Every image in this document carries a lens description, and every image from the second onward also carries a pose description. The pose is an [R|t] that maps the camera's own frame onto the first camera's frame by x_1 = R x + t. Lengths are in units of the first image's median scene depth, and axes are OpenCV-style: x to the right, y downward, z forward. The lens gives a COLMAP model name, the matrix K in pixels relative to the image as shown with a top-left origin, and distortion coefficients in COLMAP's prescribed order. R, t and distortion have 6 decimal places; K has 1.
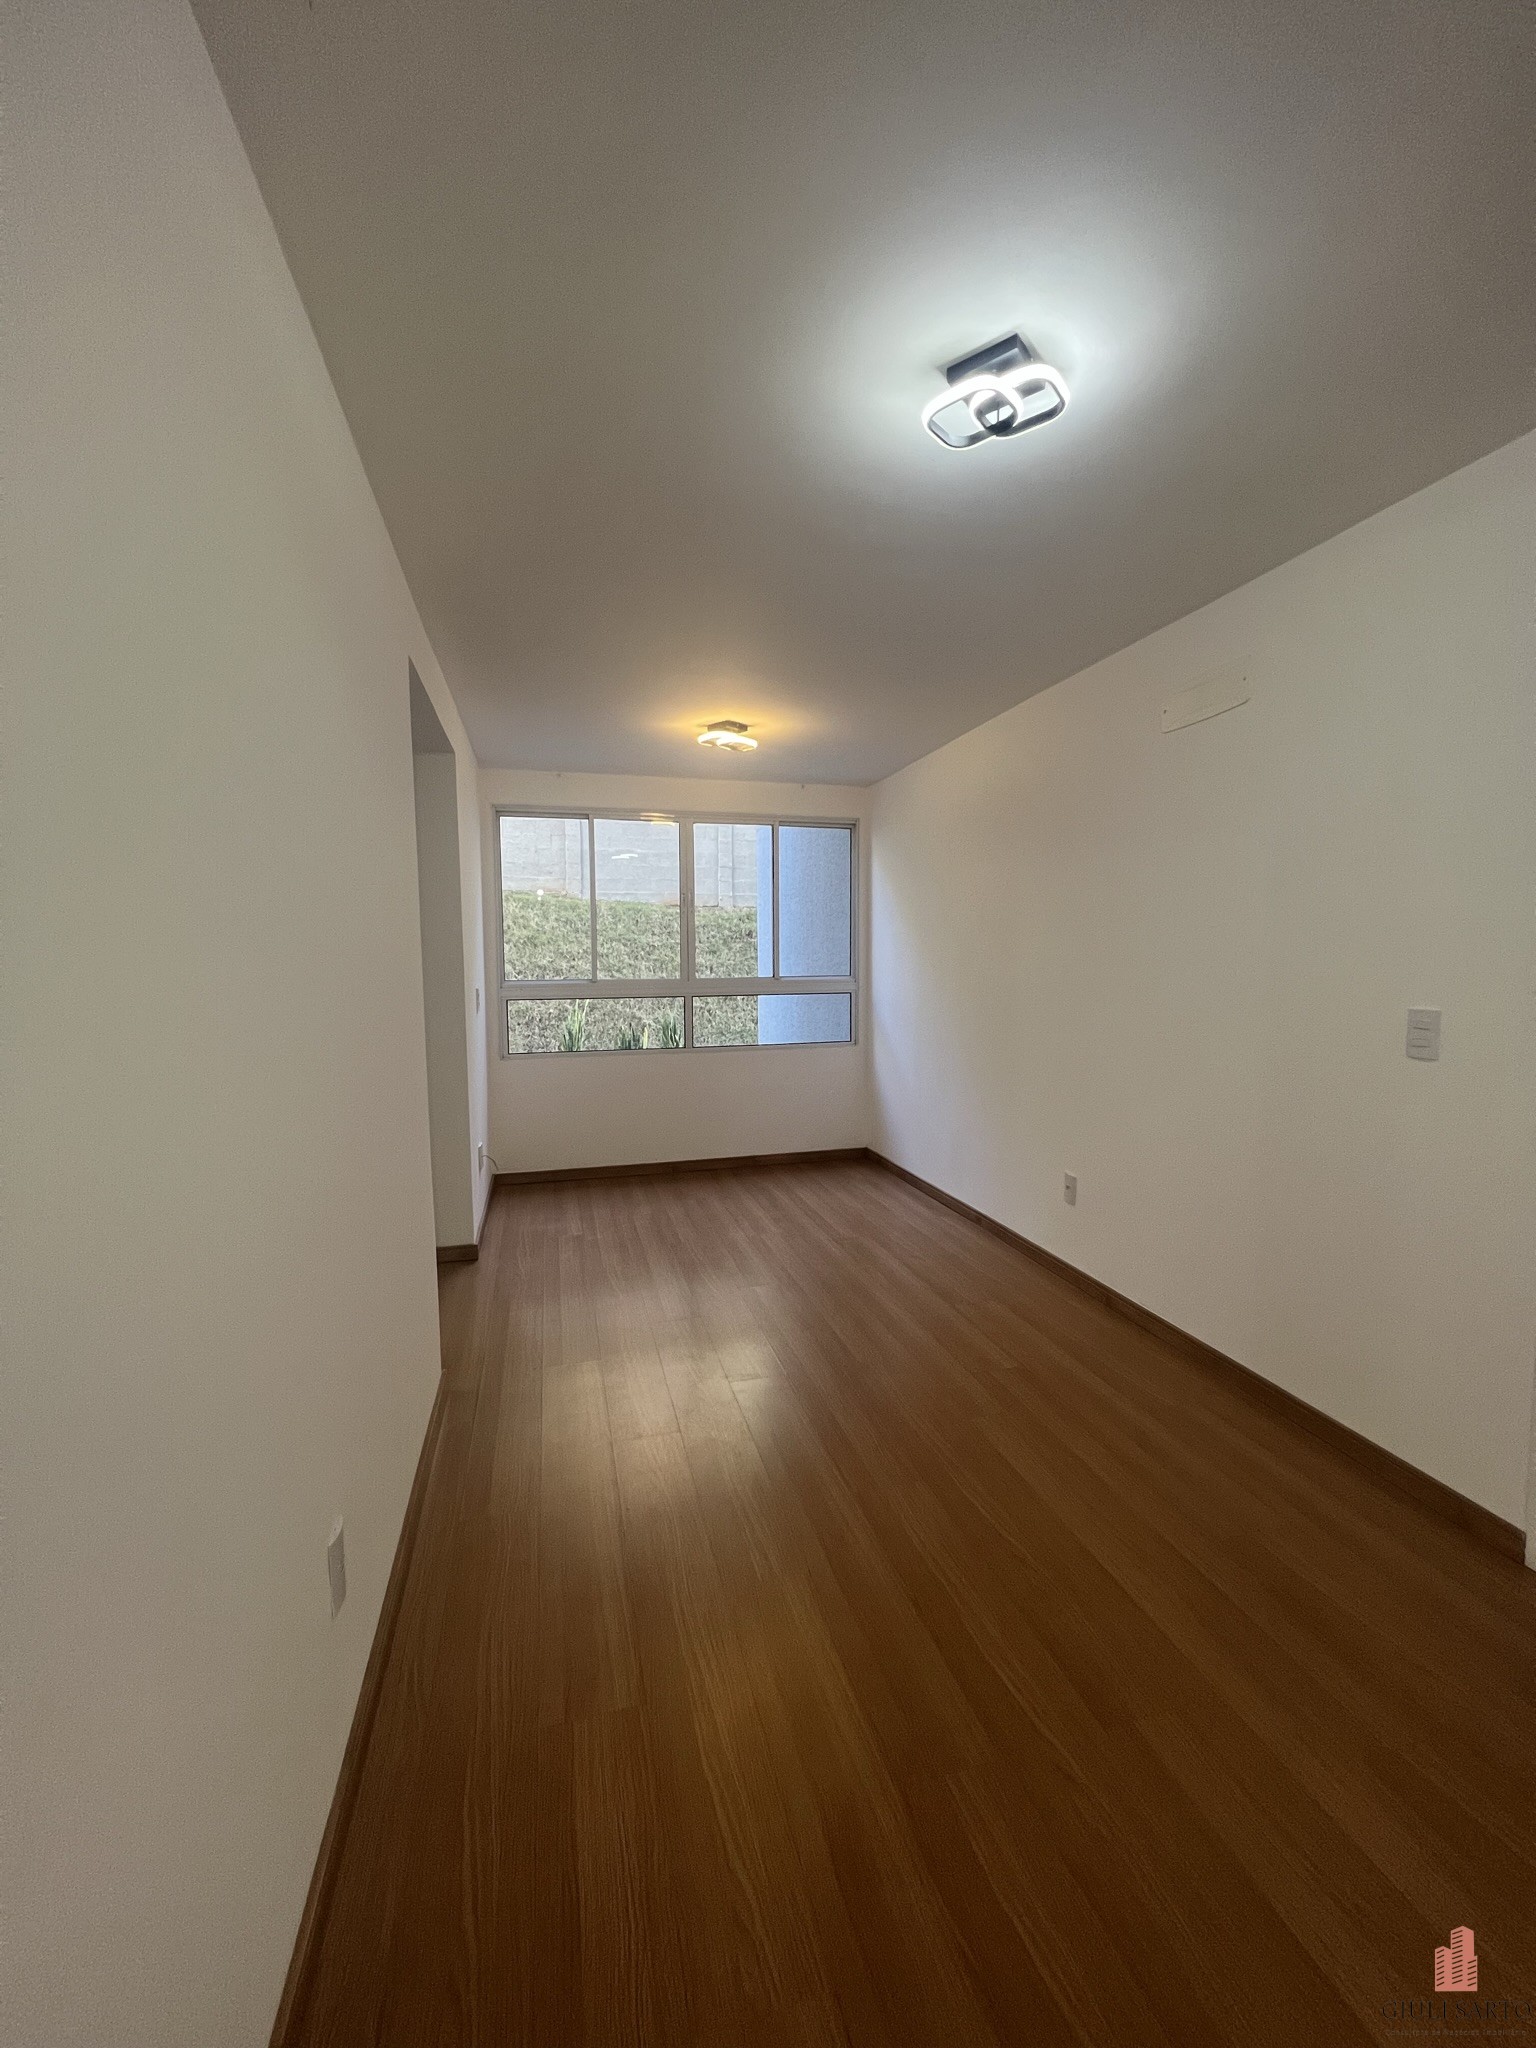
lens RADIAL K [[817.7, 0, 770.8], [0, 817.7, 1037.7], [0, 0, 1]] dist [-0.004154, 0.001154]
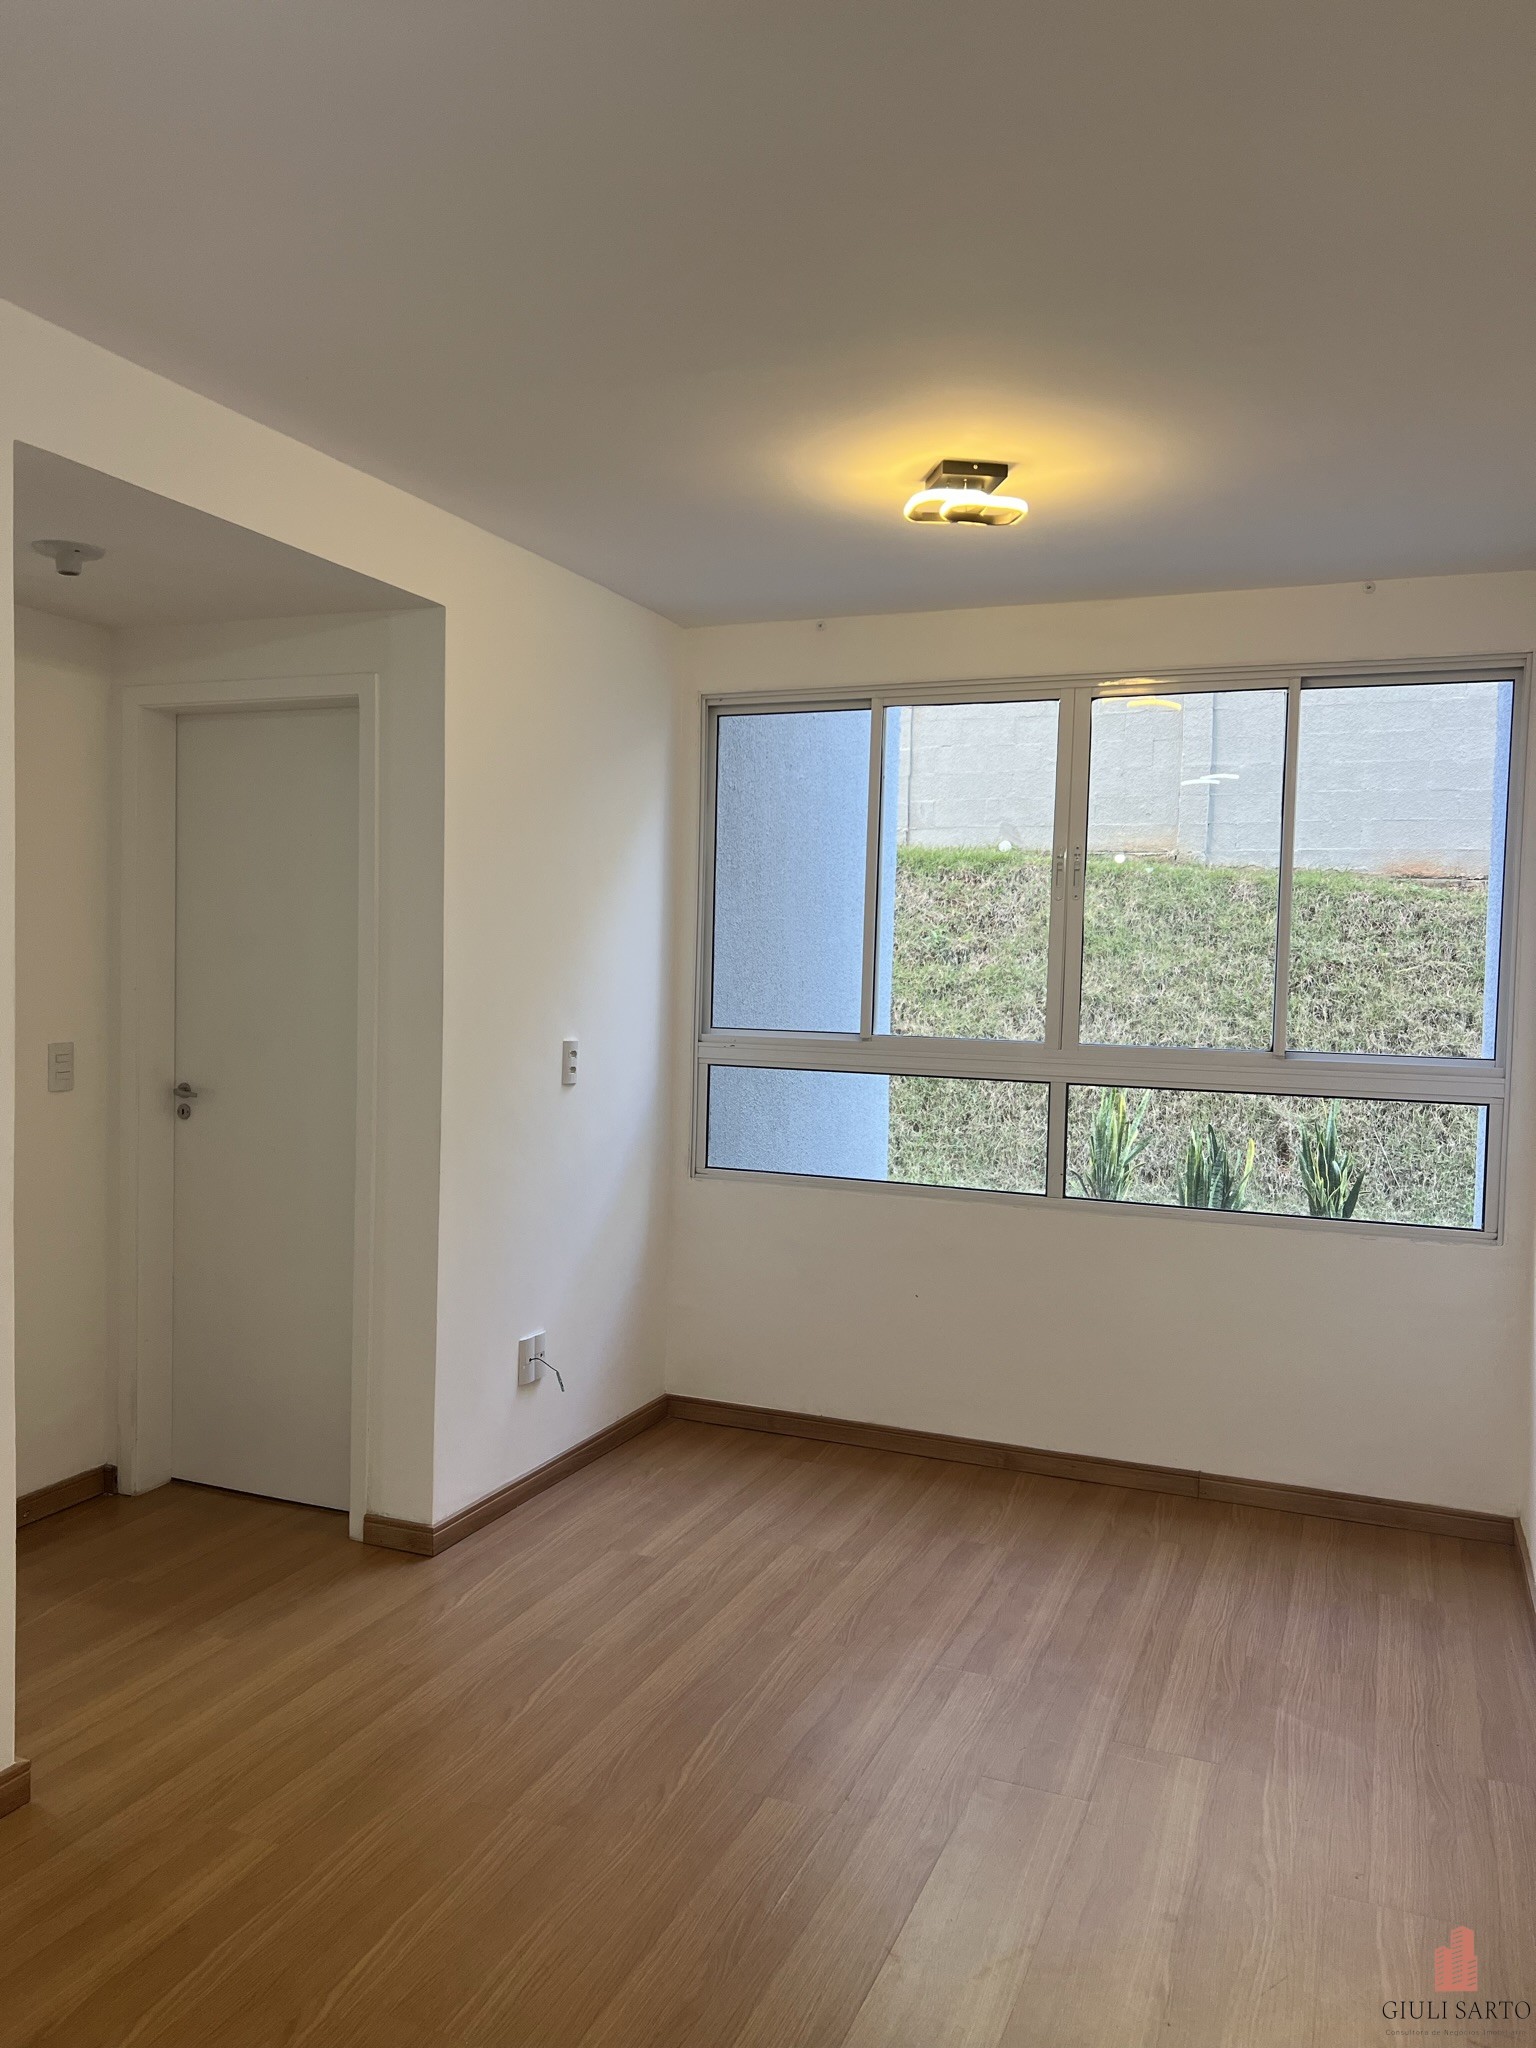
lens RADIAL K [[1529.2, 0, 767.6], [0, 1529.2, 1057.8], [0, 0, 1]] dist [0.049236, -0.061724]
pose [[0.792578, 0.065248, -0.606270, 0.282241], [-0.090729, 0.995810, -0.011439, -0.040592], [0.602983, 0.064072, 0.795177, 0.232112]]
